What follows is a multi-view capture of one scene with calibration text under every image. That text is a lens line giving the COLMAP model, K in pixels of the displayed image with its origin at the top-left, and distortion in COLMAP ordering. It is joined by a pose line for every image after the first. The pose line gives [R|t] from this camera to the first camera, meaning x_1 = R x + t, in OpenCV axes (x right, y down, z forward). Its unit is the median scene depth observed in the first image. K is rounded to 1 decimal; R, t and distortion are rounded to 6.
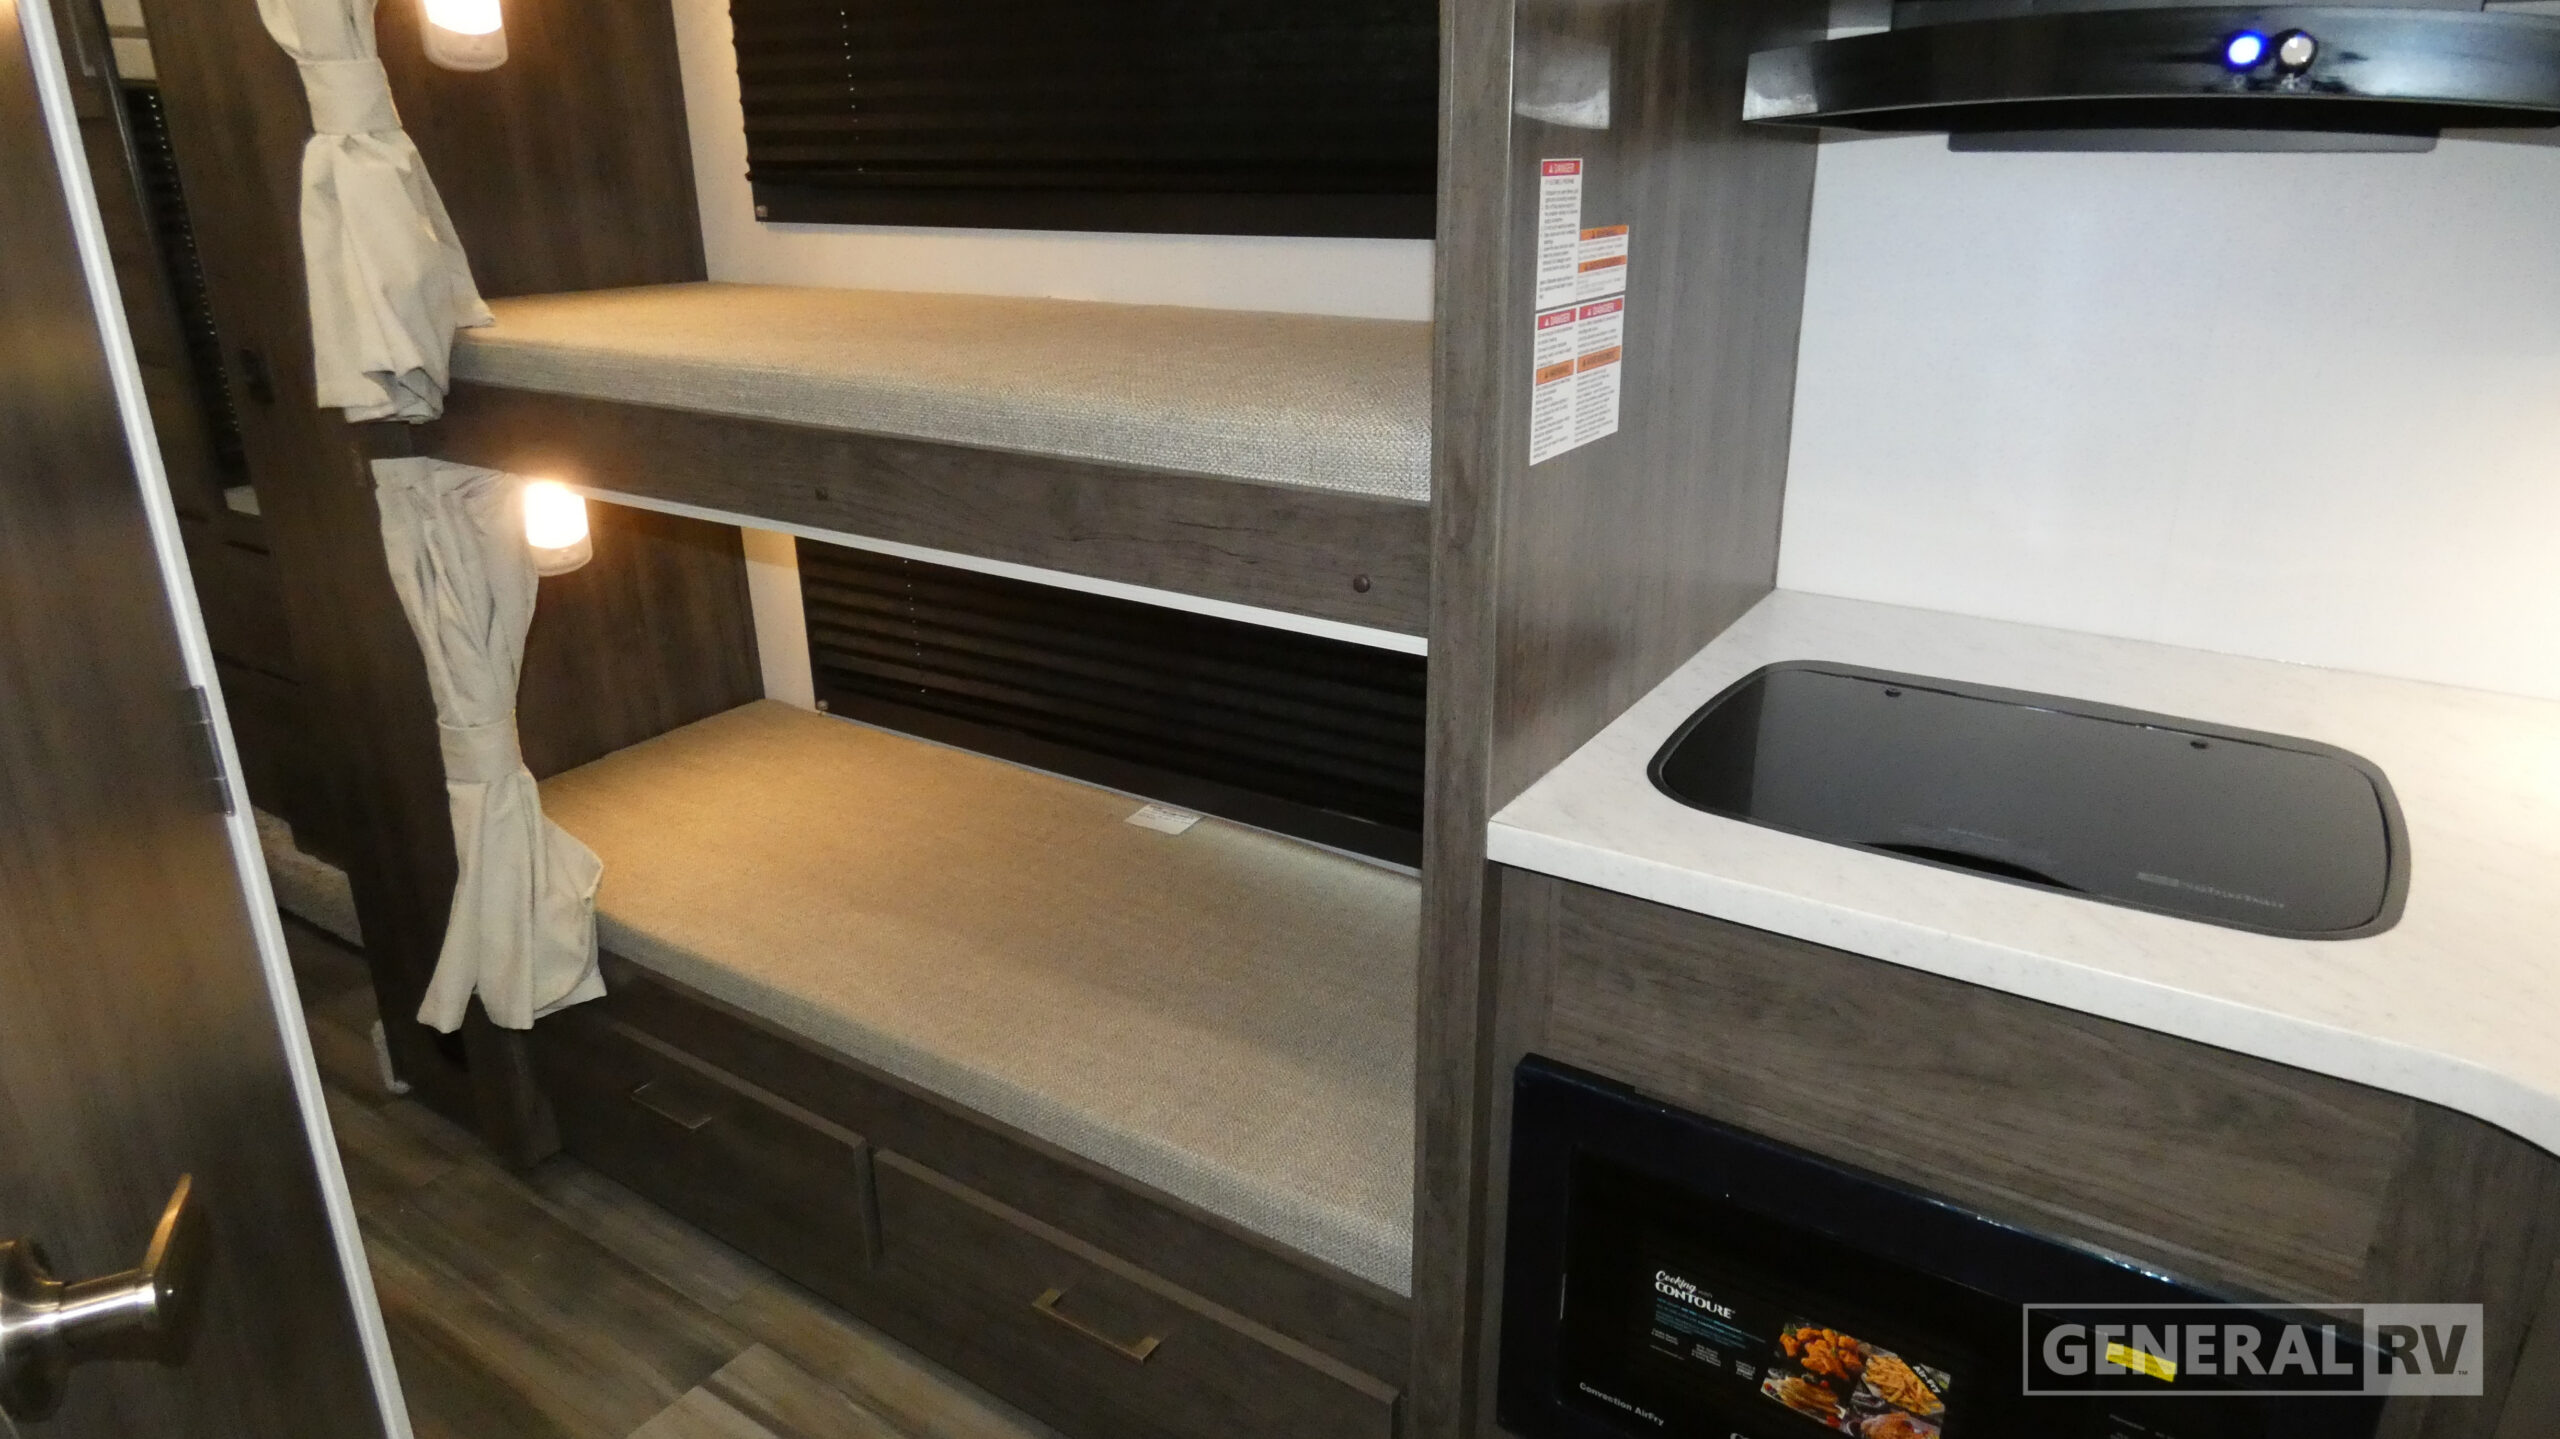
lens RADIAL K [[1561.5, 0, 1280.0], [0, 1561.5, 719.5], [0, 0, 1]] dist [0.004203, 0.000784]
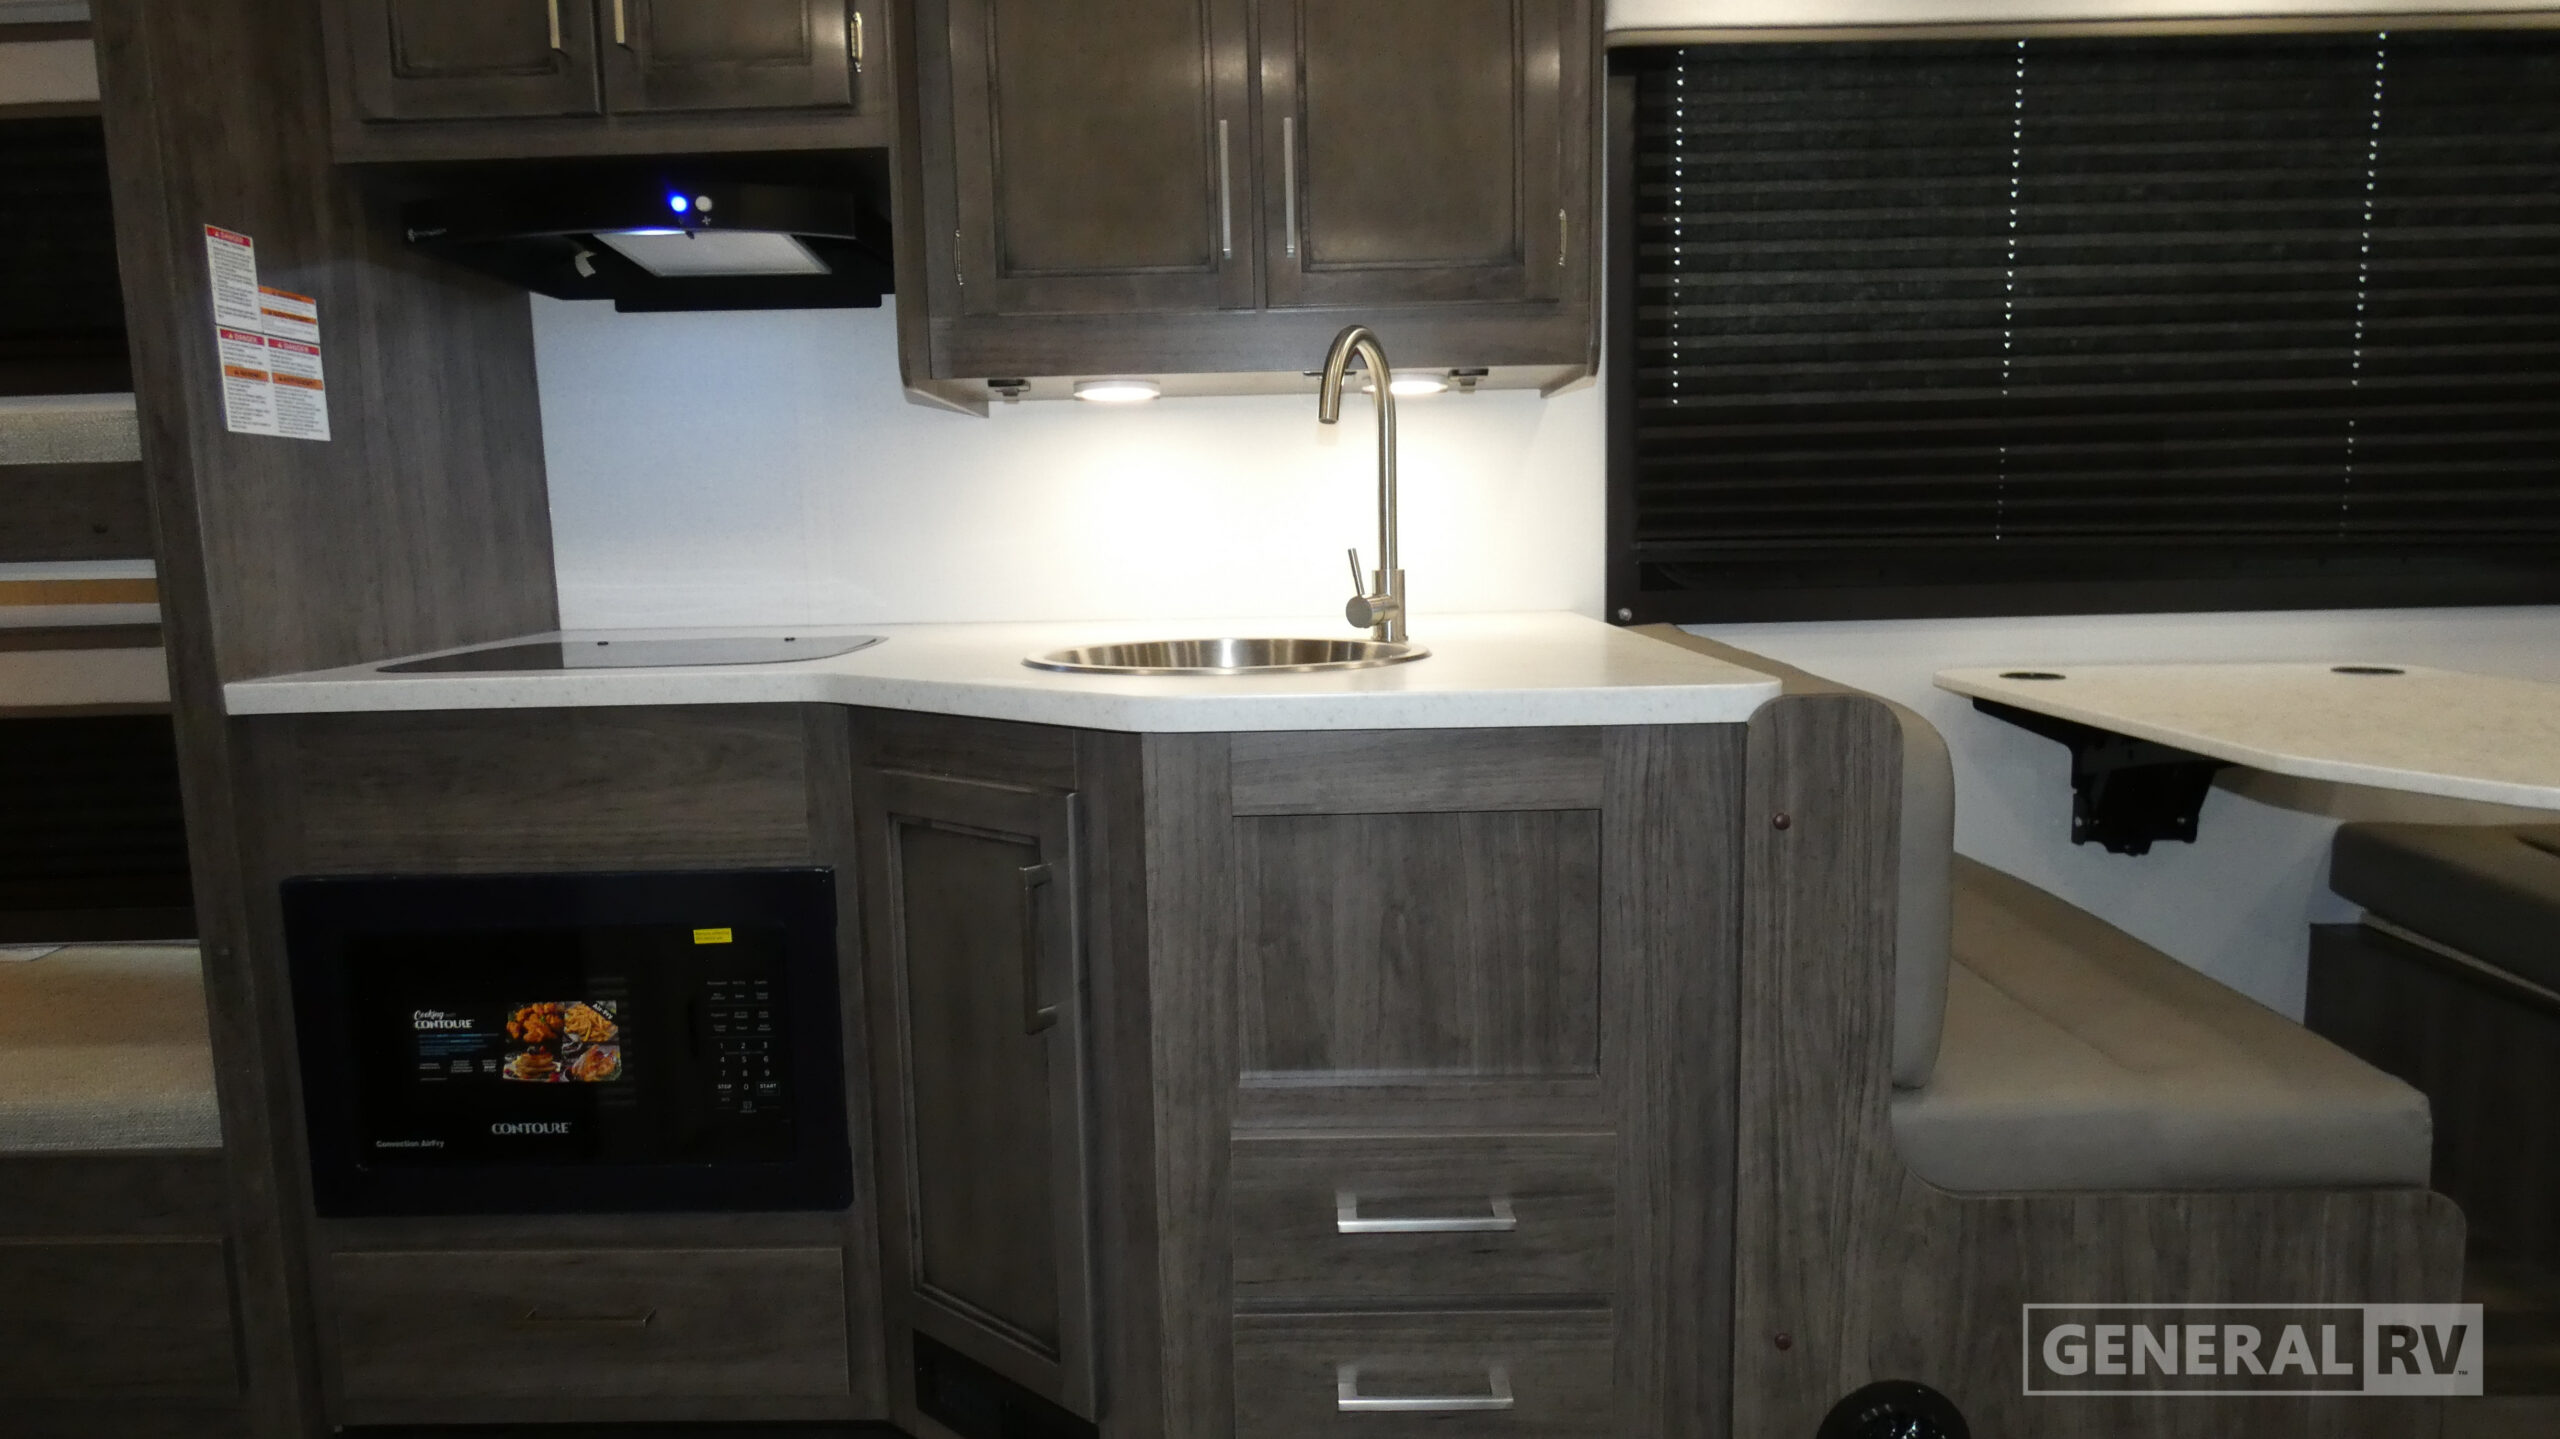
lens RADIAL K [[1528.8, 0, 1280.0], [0, 1528.8, 719.5], [0, 0, 1]] dist [-0.002986, -0.000743]
pose [[0.840042, -0.080821, 0.536467, 0.190303], [0.202263, 0.964205, -0.171458, 0.505652], [-0.503407, 0.252539, 0.826320, -0.548696]]
